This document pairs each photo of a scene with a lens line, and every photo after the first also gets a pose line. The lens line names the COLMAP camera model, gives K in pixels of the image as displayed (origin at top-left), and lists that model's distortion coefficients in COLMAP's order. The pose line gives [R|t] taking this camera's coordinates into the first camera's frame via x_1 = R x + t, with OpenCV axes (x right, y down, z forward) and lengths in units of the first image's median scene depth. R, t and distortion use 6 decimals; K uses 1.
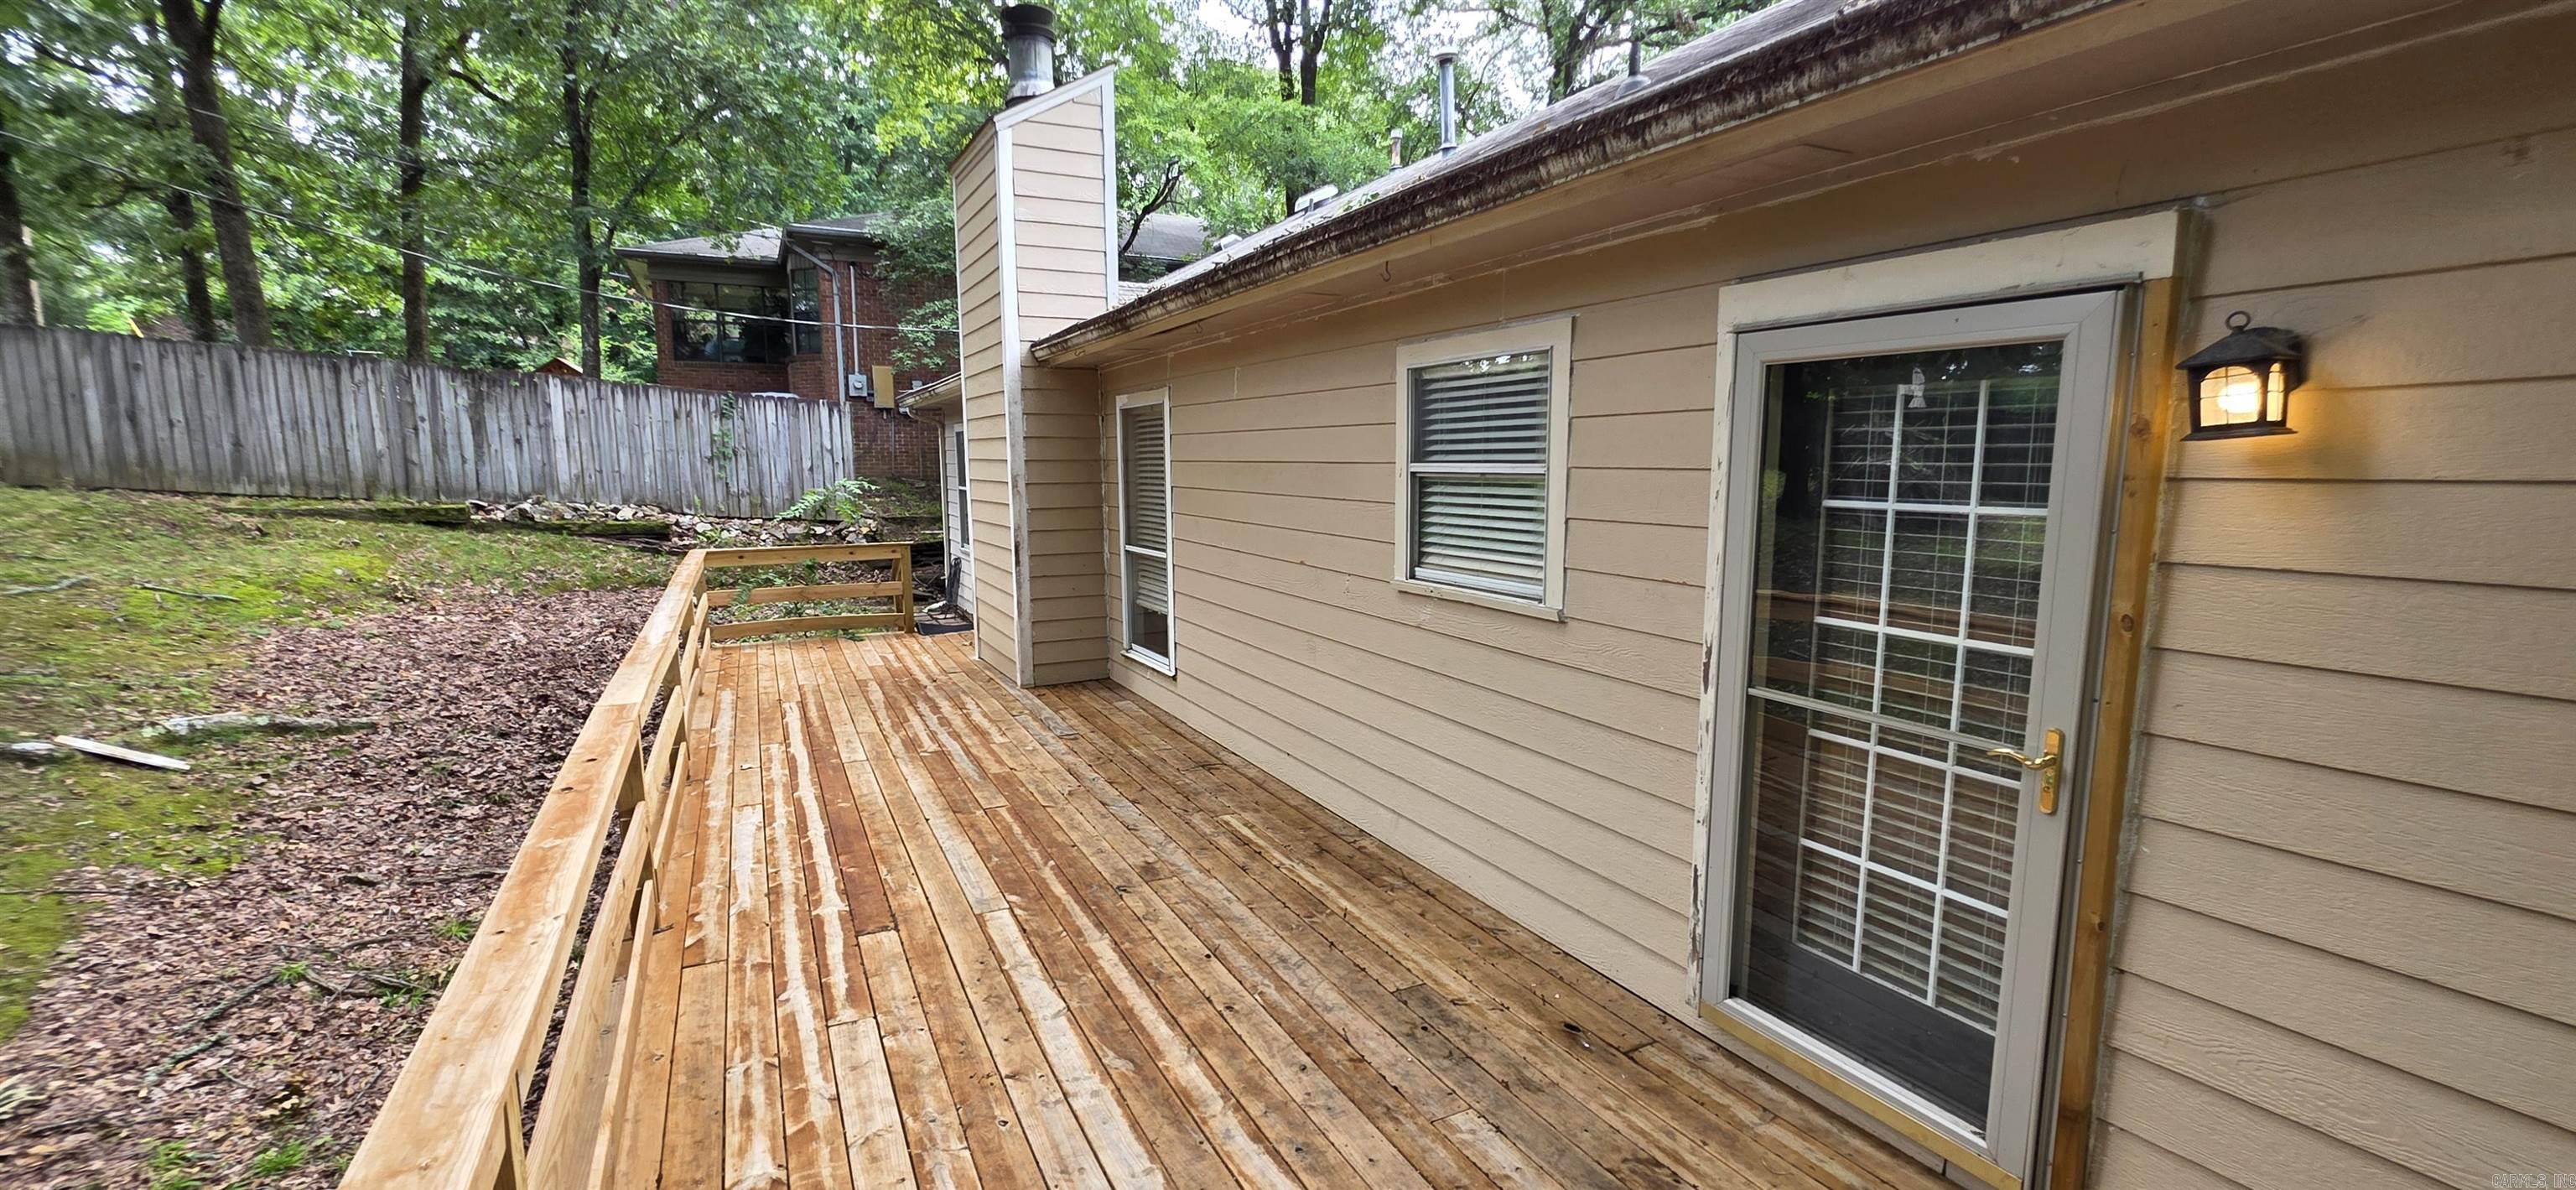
lens RADIAL K [[1021.2, 0, 1278.5], [0, 1021.2, 592.1], [0, 0, 1]] dist [-0.004056, 0.000254]
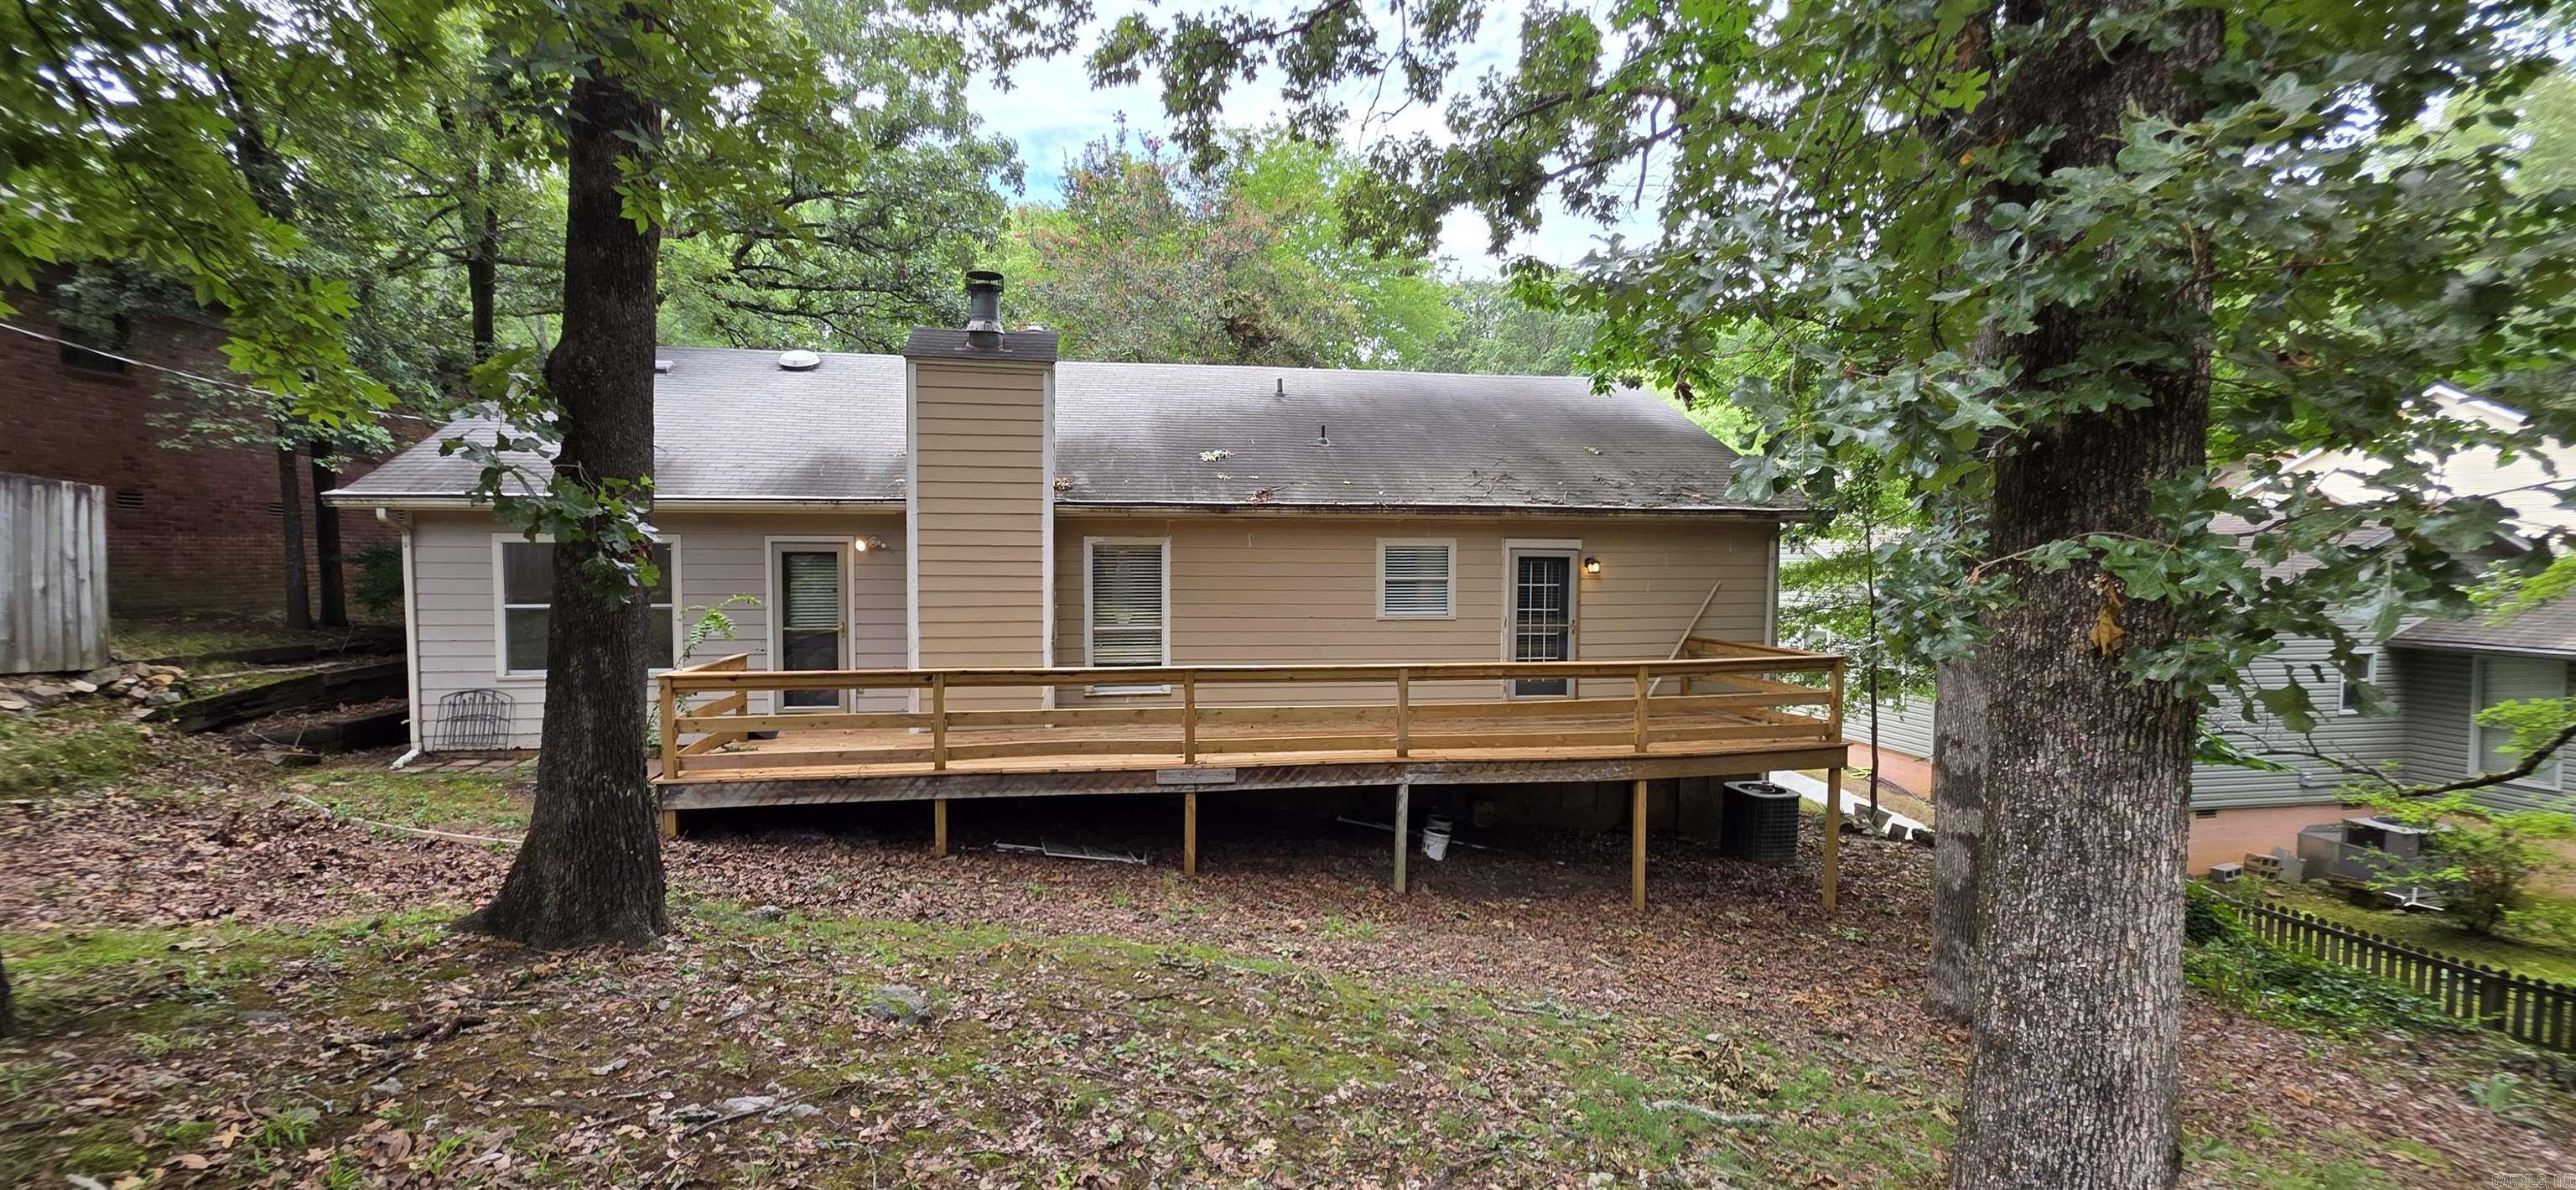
lens RADIAL K [[1021.2, 0, 1278.5], [0, 1021.2, 592.1], [0, 0, 1]] dist [-0.004056, 0.000254]
pose [[0.317452, -0.022239, 0.948013, -3.300812], [0.118996, 0.992757, -0.016558, -0.081982], [-0.940778, 0.118066, 0.317799, 0.407598]]
